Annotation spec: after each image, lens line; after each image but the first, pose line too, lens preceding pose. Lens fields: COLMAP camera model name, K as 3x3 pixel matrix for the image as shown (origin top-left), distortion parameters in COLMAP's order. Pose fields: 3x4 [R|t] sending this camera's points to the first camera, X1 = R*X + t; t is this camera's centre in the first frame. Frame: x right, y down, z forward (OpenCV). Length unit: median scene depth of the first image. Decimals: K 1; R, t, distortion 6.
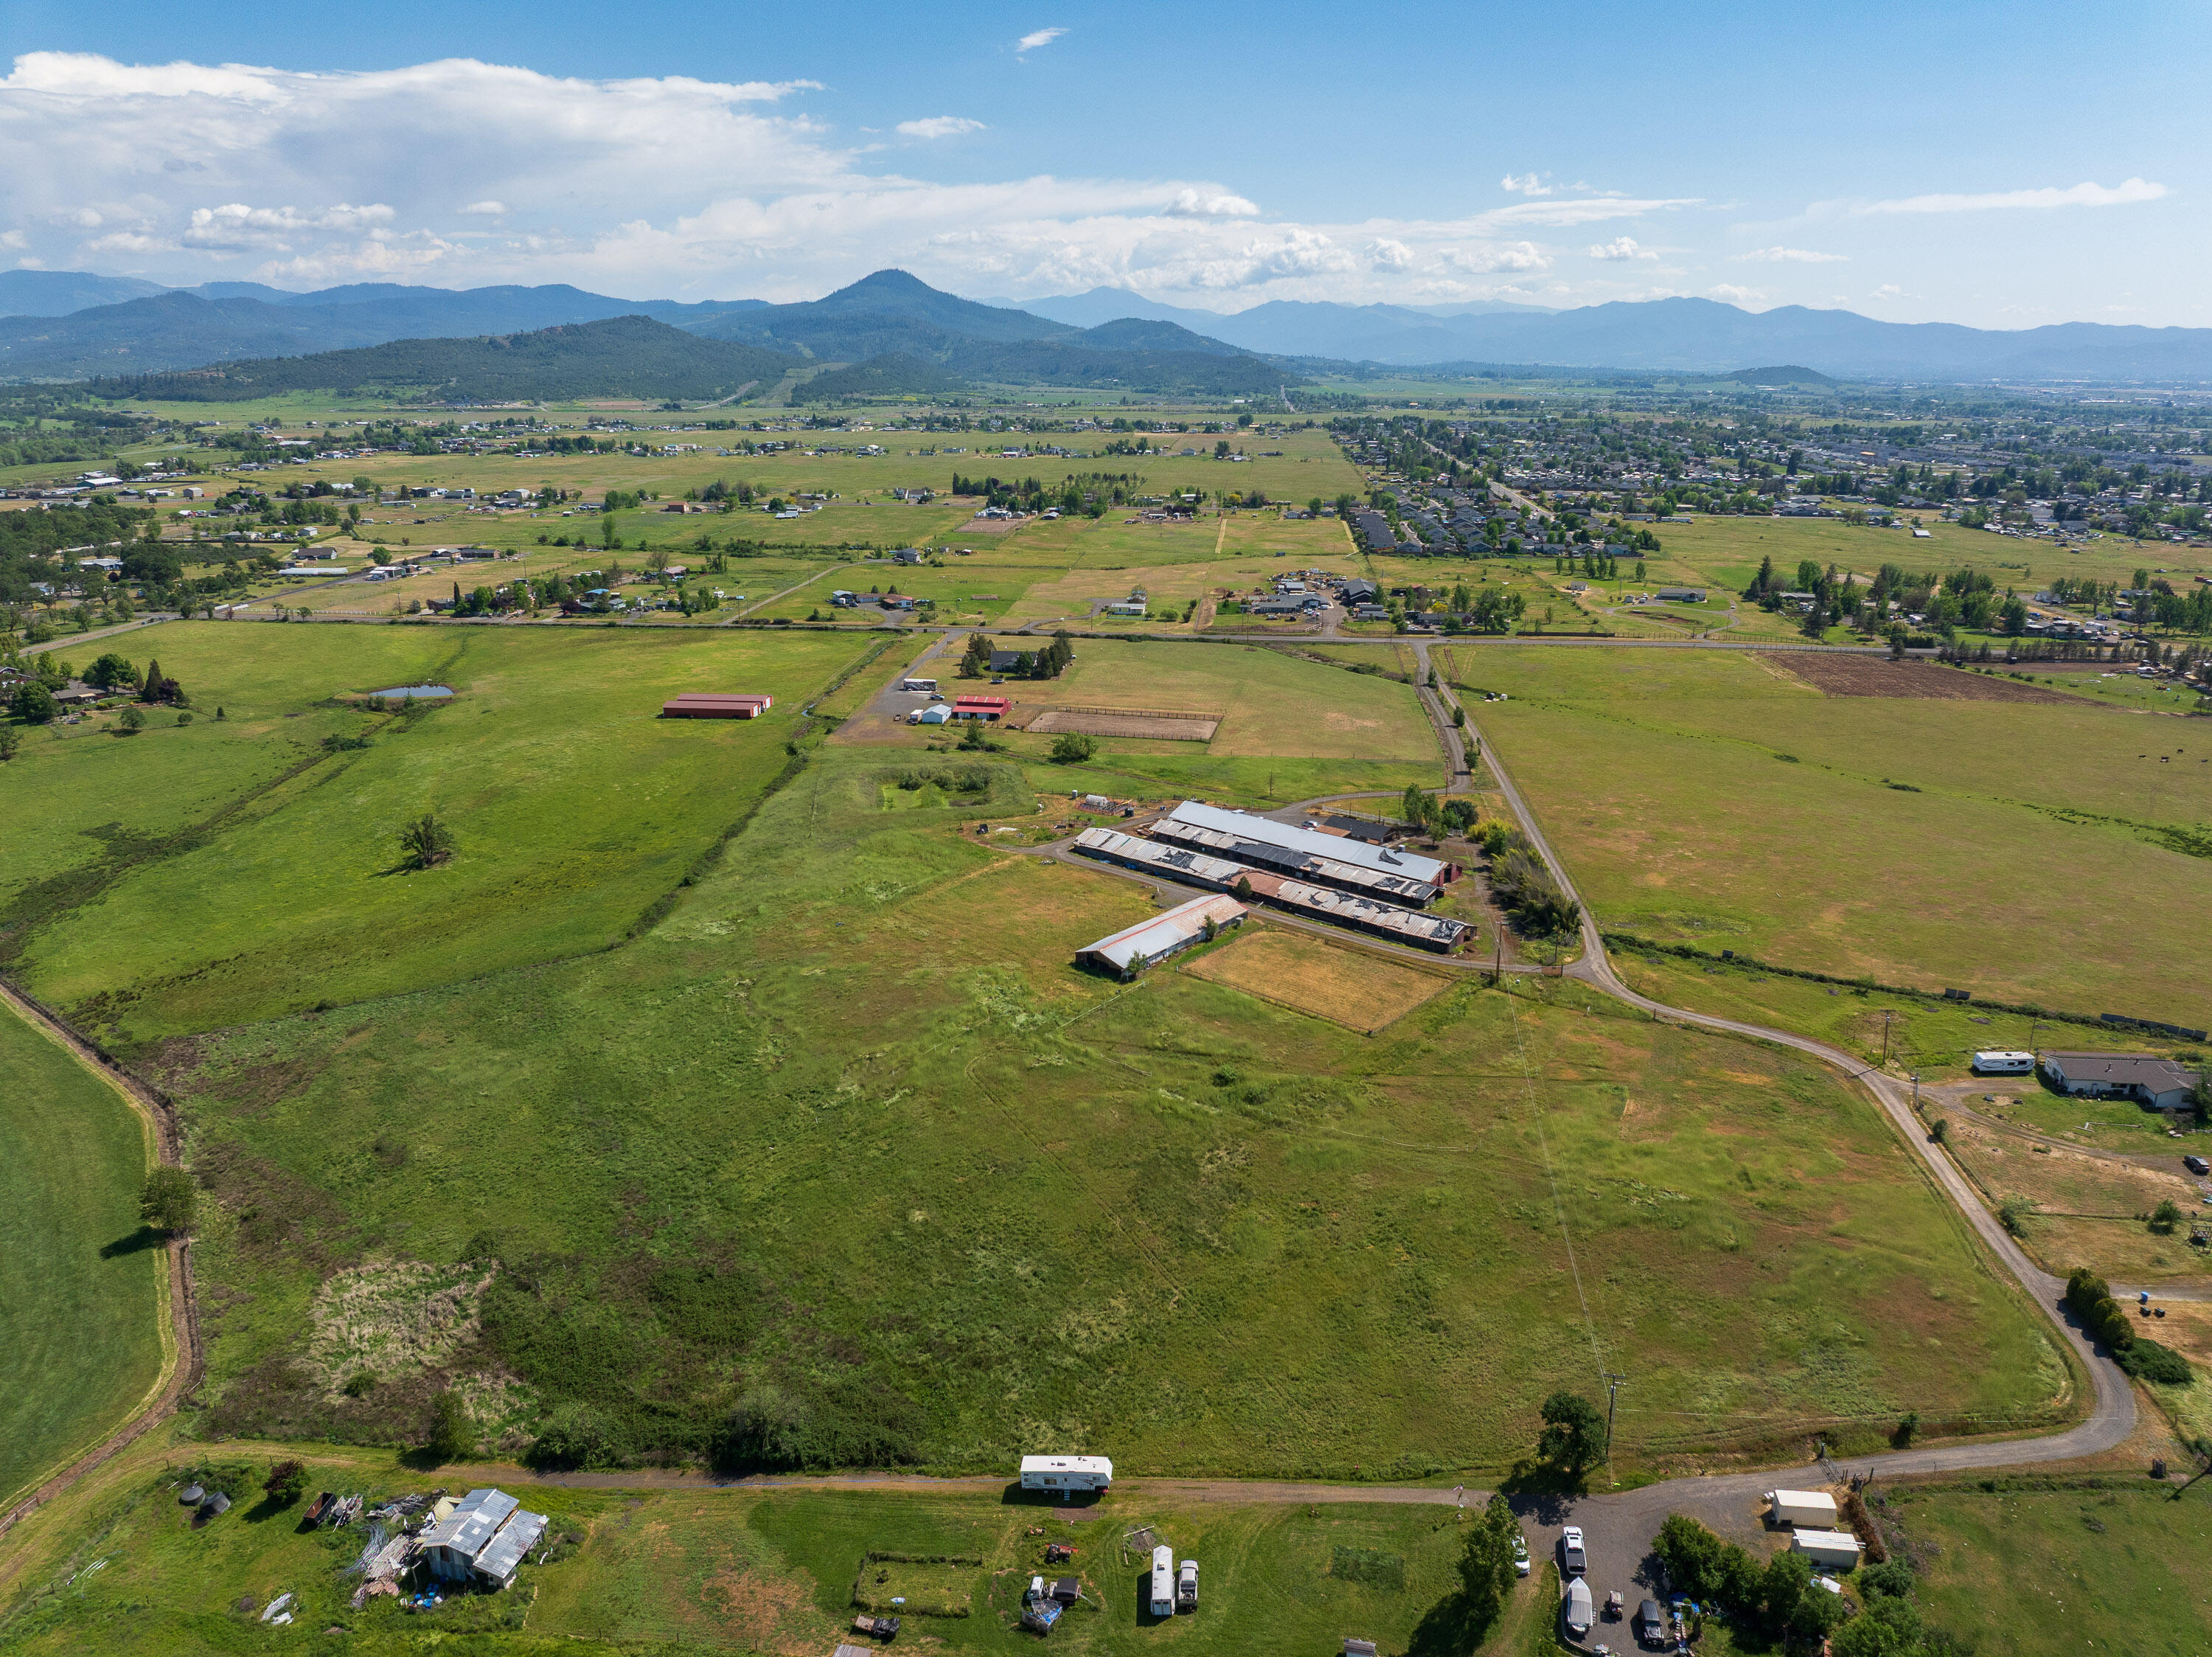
lens RADIAL K [[1551.7, 0, 1116.8], [0, 1551.7, 822.2], [0, 0, 1]] dist [-0.034208, -0.007600]
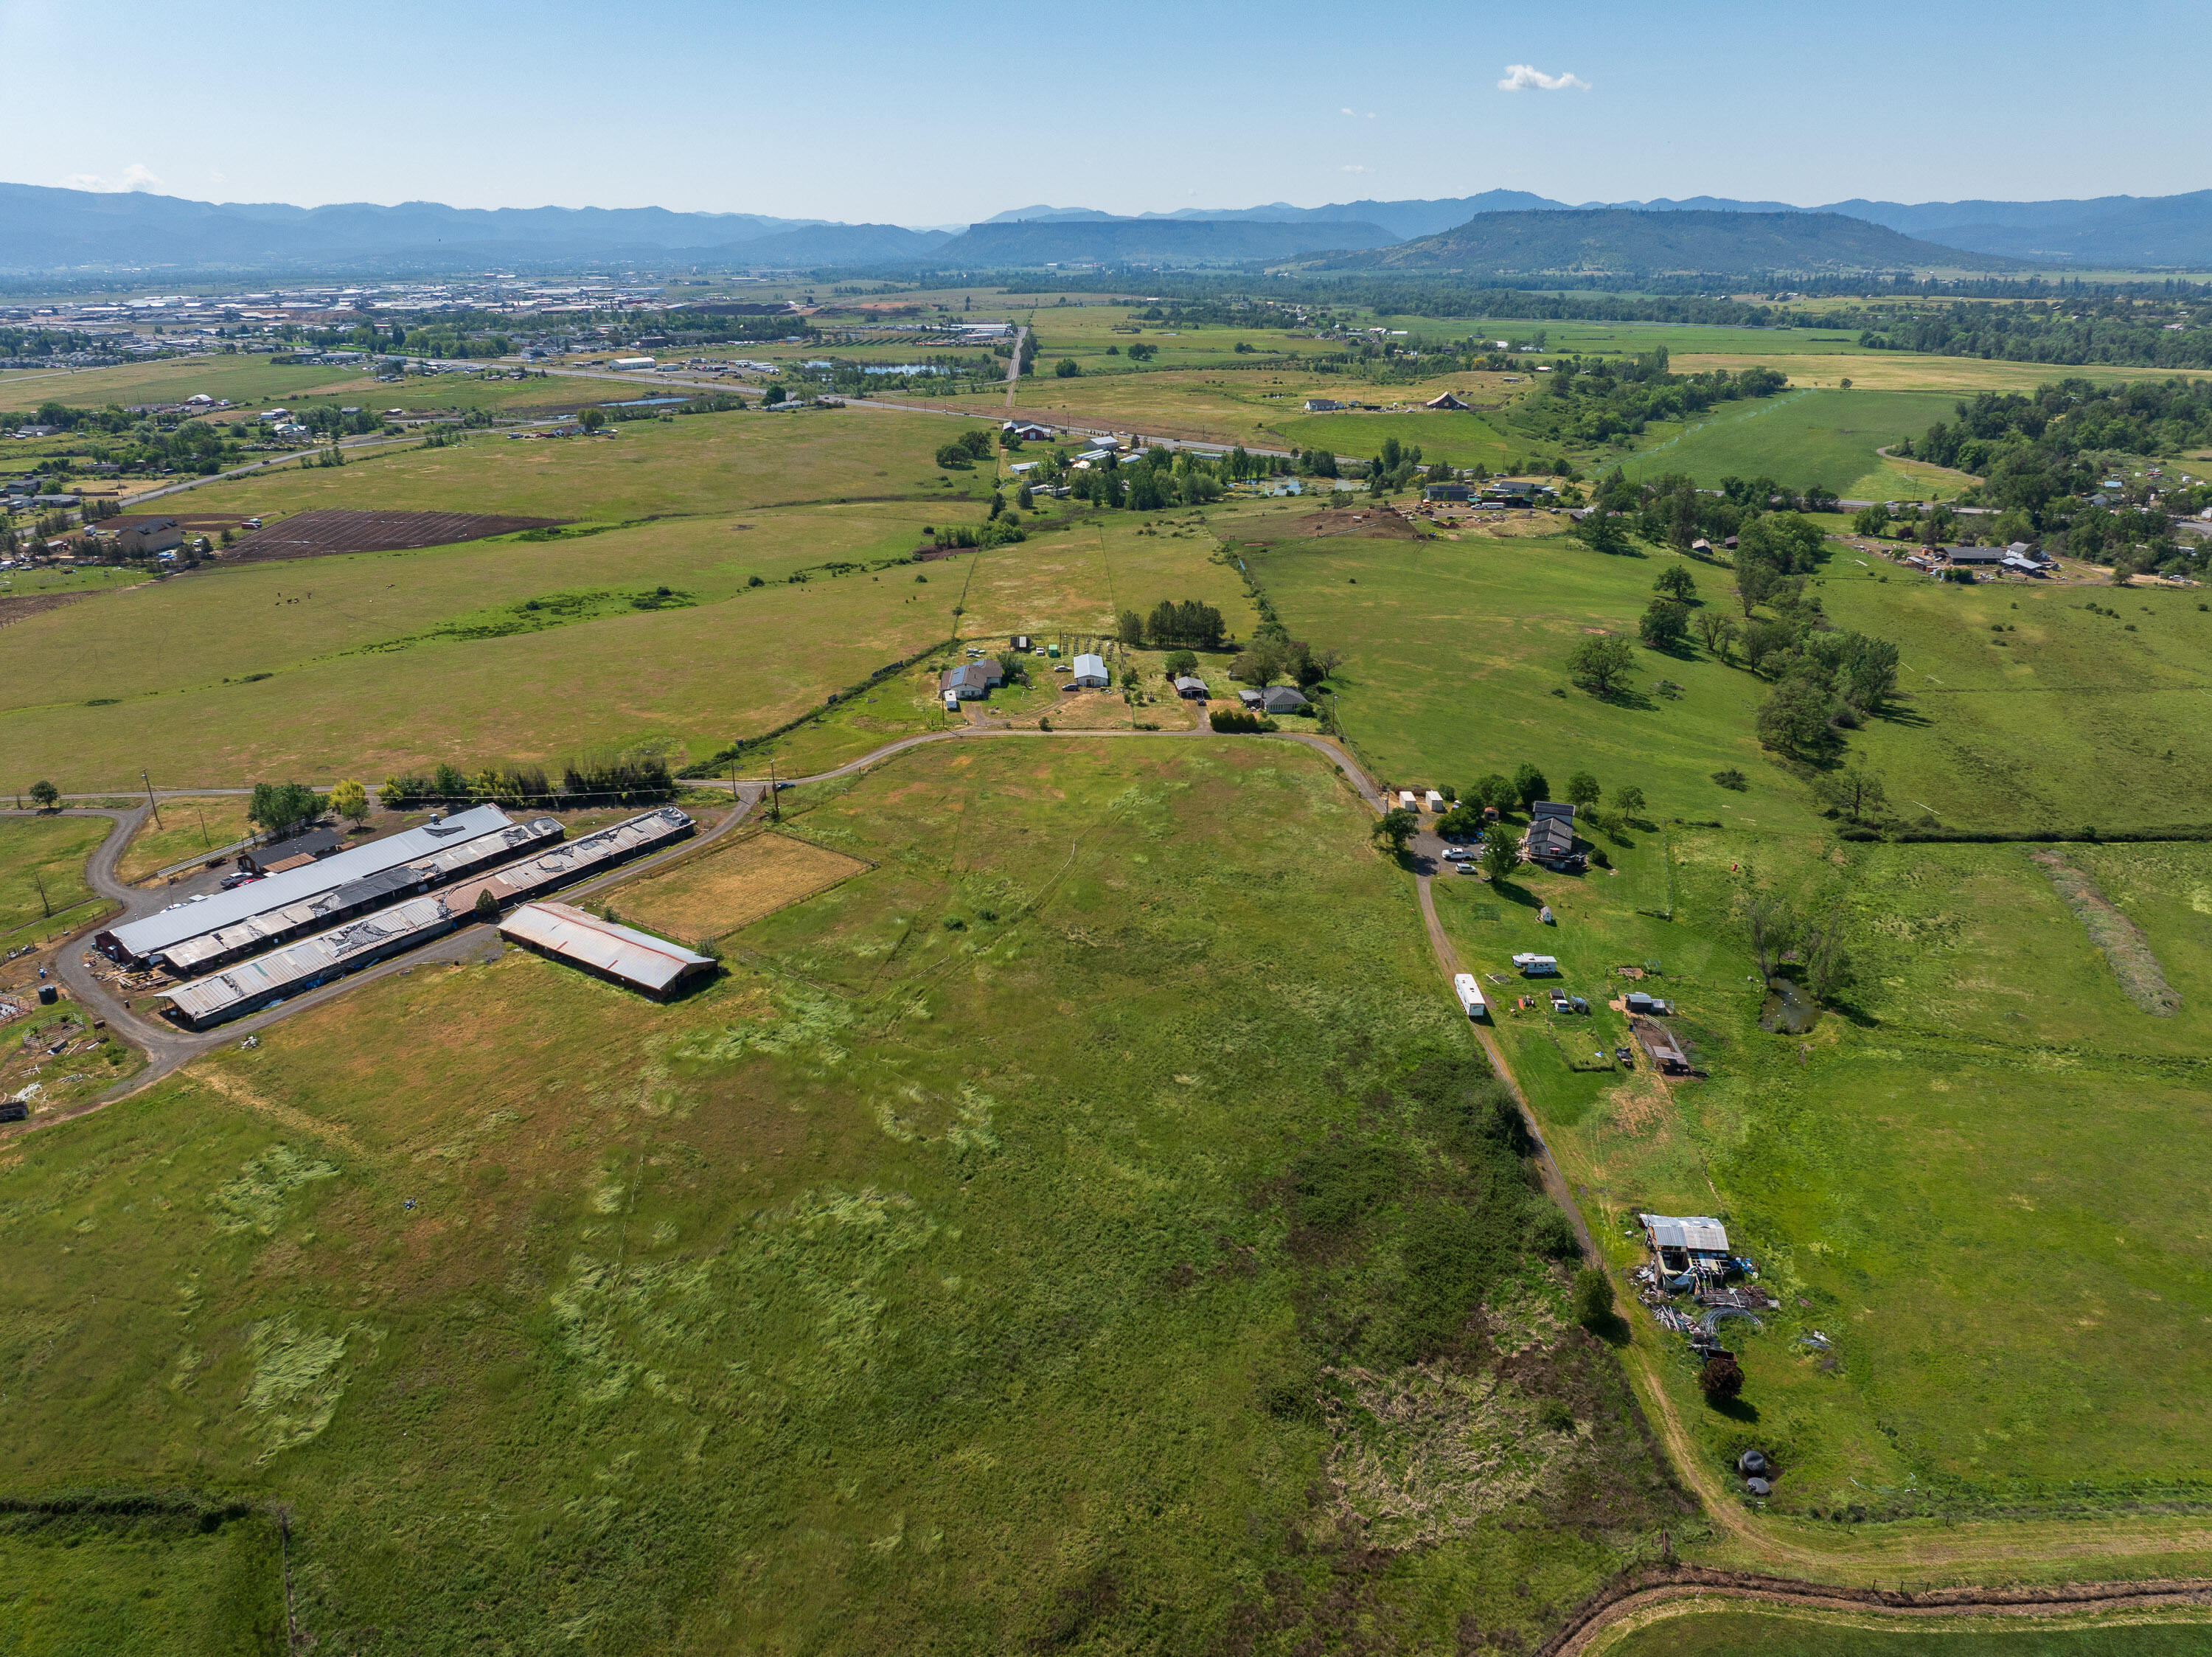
lens RADIAL K [[1551.7, 0, 1116.8], [0, 1551.7, 822.2], [0, 0, 1]] dist [-0.034208, -0.007600]
pose [[-0.135072, -0.349578, 0.927120, -0.943959], [0.287863, 0.881490, 0.374312, -0.274093], [-0.948098, 0.317443, -0.018434, 0.930443]]
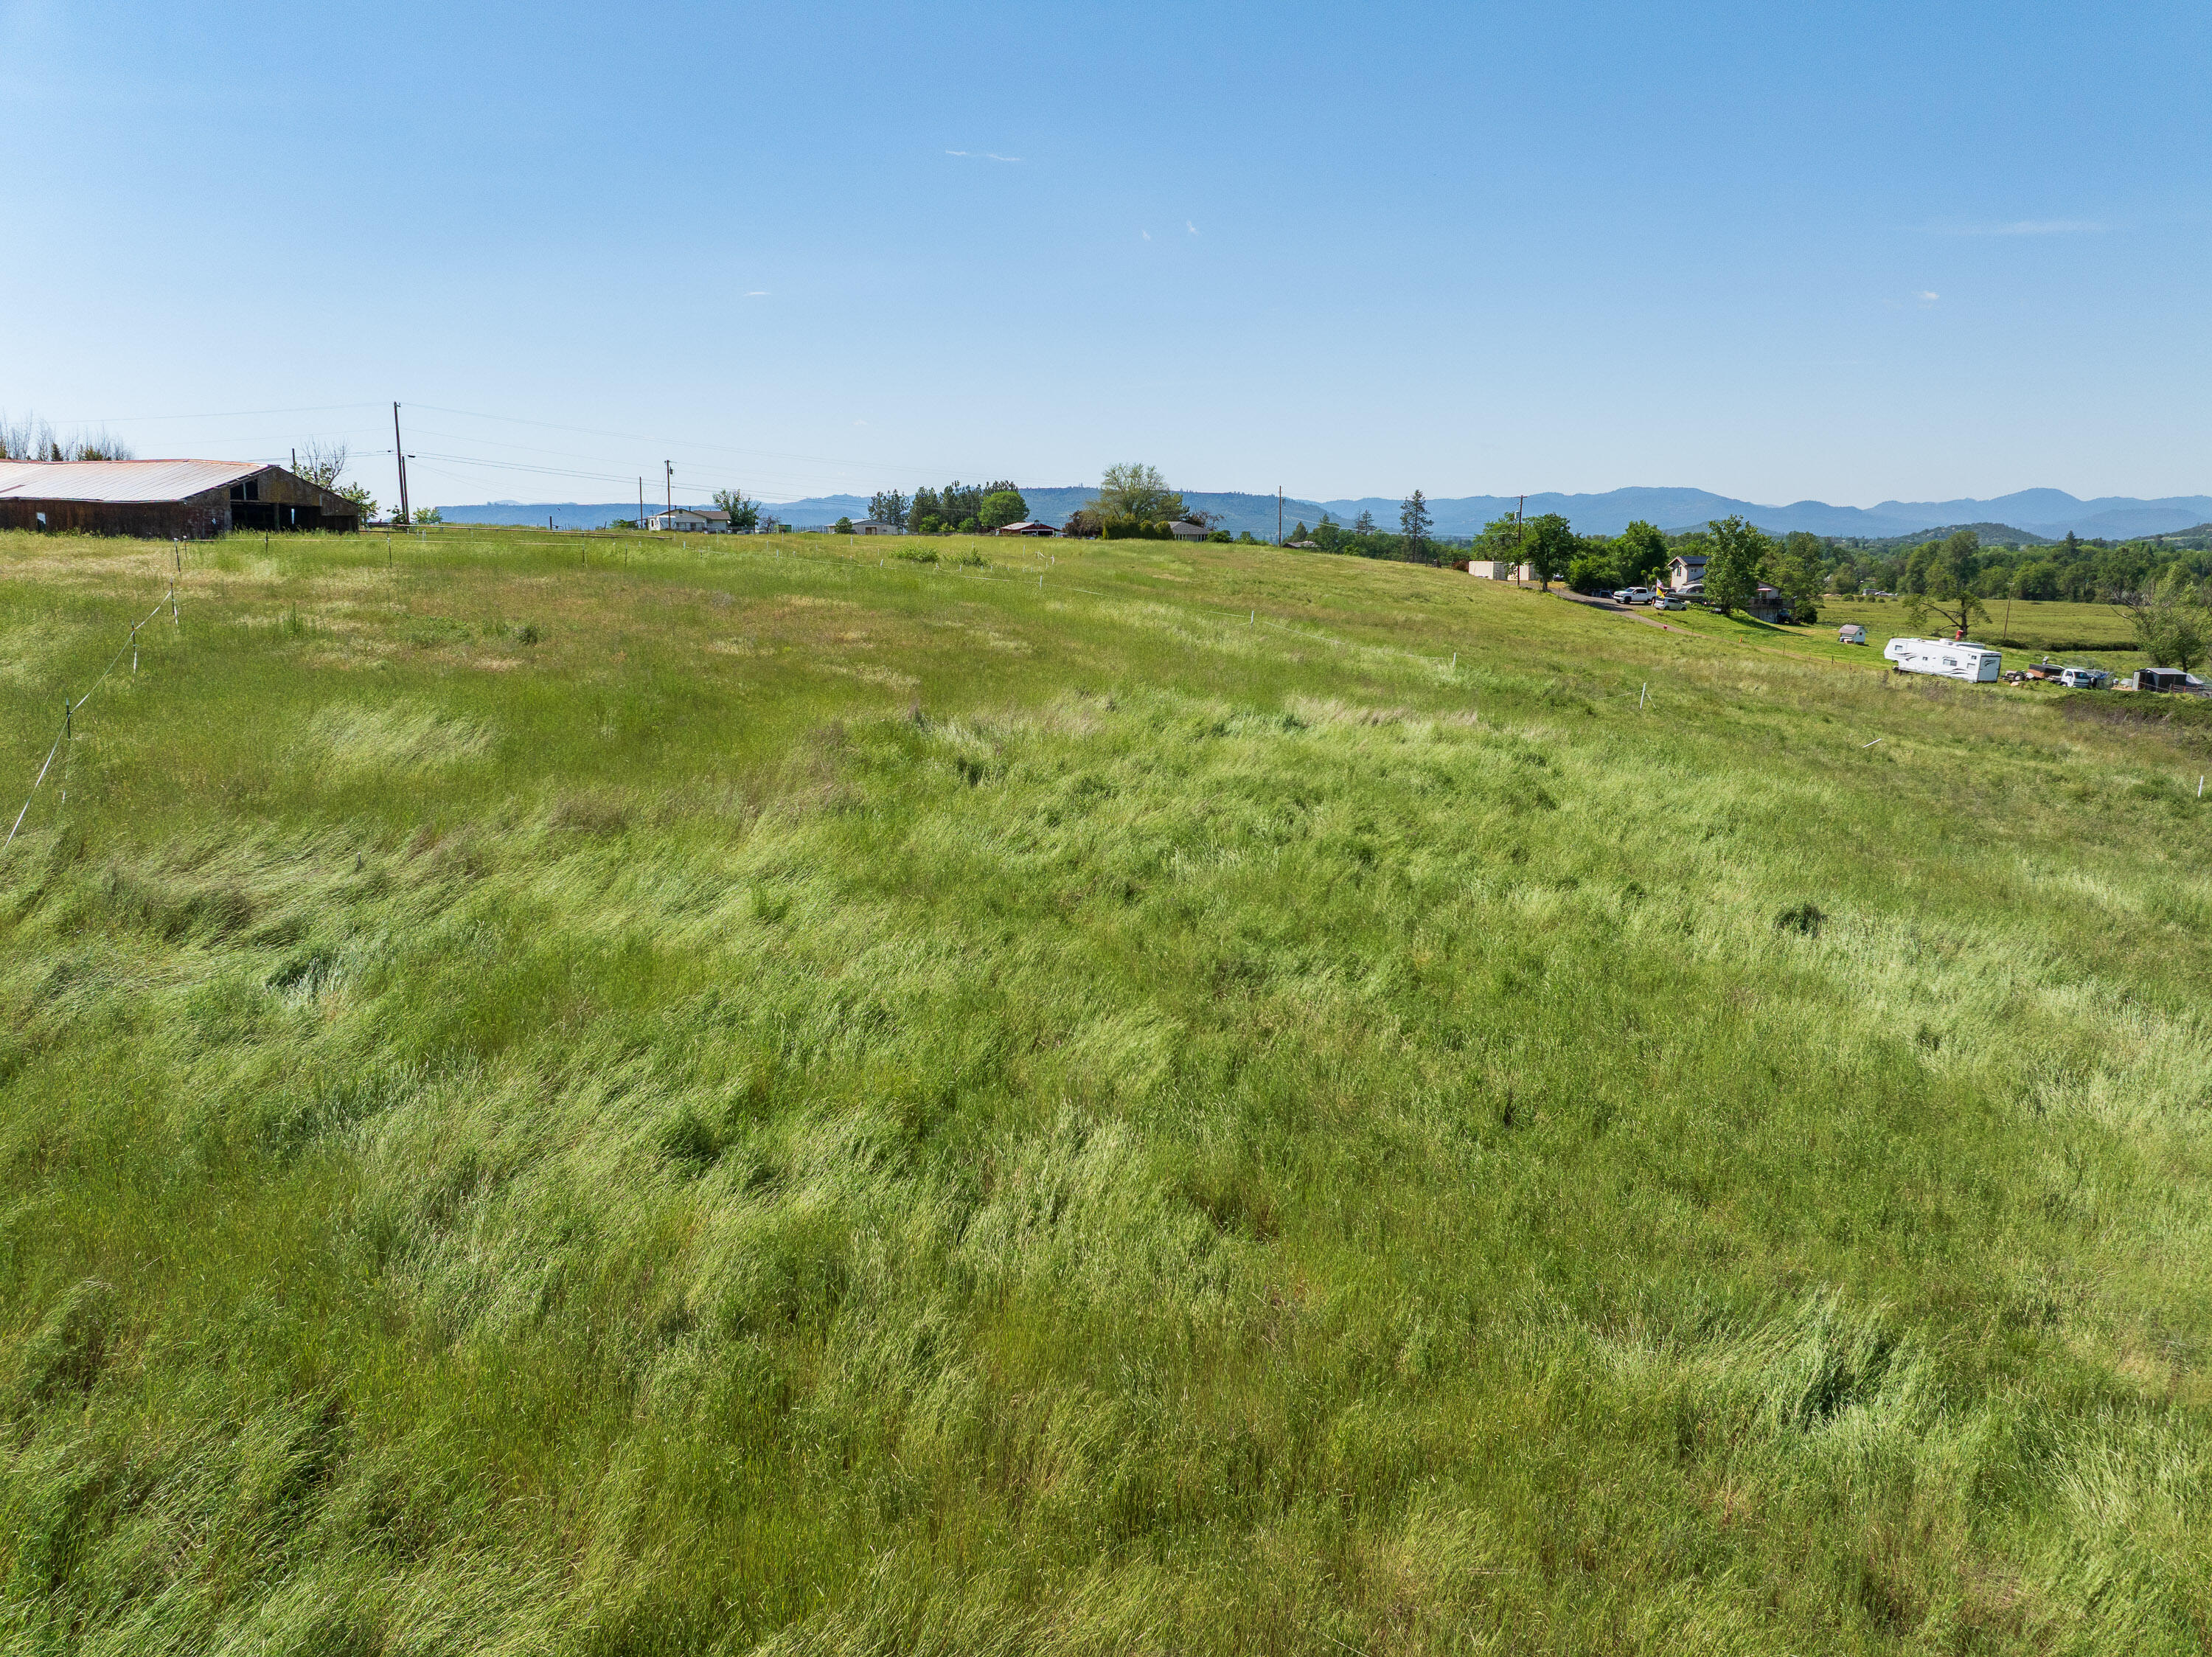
lens RADIAL K [[1551.7, 0, 1116.8], [0, 1551.7, 822.2], [0, 0, 1]] dist [-0.034208, -0.007600]
pose [[-0.444780, -0.160975, 0.881055, -0.388097], [0.252935, 0.921097, 0.295979, 0.117968], [-0.859182, 0.354496, -0.368970, 1.195899]]
